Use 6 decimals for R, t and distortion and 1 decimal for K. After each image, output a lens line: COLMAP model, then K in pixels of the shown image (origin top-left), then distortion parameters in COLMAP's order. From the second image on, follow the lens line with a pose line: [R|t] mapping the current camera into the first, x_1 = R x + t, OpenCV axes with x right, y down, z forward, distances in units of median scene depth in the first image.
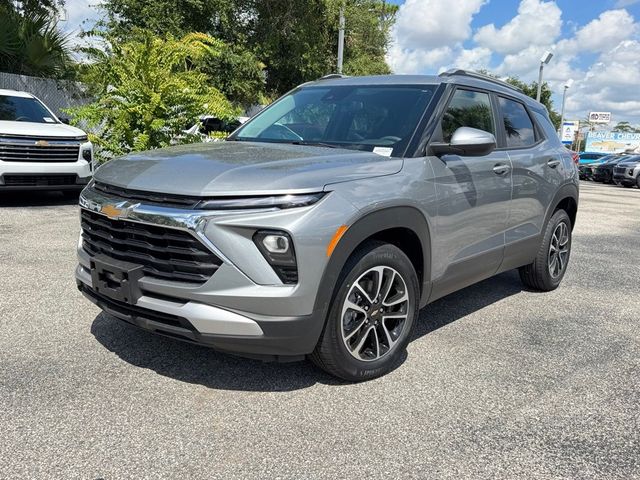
lens RADIAL K [[577.3, 0, 320.0], [0, 577.3, 240.0], [0, 0, 1]] dist [-0.003752, 0.002641]
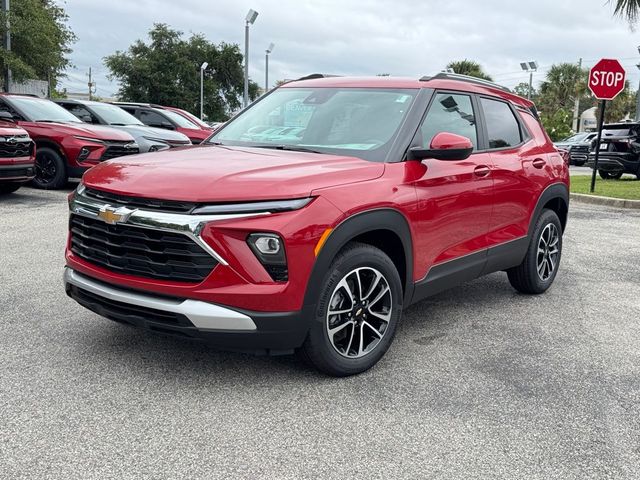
lens RADIAL K [[711.8, 0, 320.0], [0, 711.8, 240.0], [0, 0, 1]] dist [0.007417, -0.005138]
pose [[0.999266, -0.009783, 0.037026, -0.025072], [0.010103, 0.999913, -0.008479, 0.008306], [-0.036939, 0.008846, 0.999278, -0.322937]]
